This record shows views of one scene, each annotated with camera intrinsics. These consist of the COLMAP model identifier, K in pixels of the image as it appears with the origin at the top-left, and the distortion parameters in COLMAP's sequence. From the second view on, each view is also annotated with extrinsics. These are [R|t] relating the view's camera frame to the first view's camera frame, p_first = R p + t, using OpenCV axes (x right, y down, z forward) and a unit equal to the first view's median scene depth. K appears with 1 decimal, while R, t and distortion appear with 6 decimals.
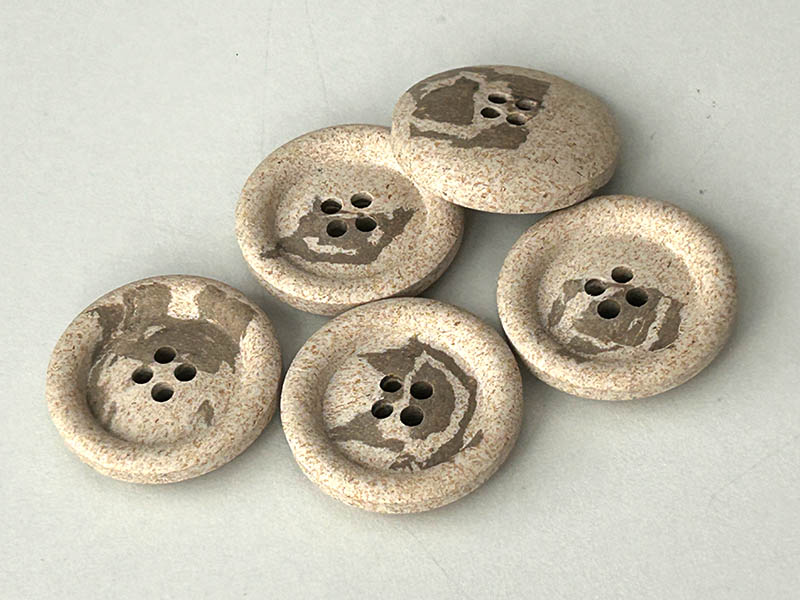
lens RADIAL K [[1680.7, 0, 400.8], [0, 1680.7, 301.1], [0, 0, 1]] dist [0.044038, 0.000000]
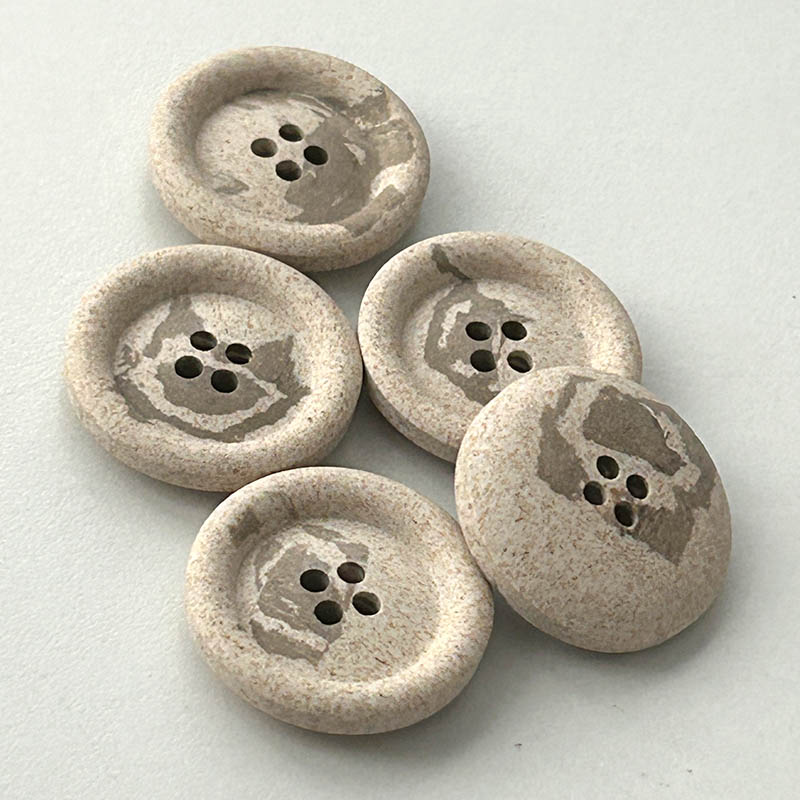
lens RADIAL K [[2166.4, 0, 400.4], [0, 2166.4, 399.7], [0, 0, 1]] dist [-0.046566, 0.000000]
pose [[0.036931, 0.938172, -0.344194, 0.373109], [-0.961025, 0.127775, 0.245162, -0.276075], [0.273983, 0.321725, 0.906326, 0.072650]]
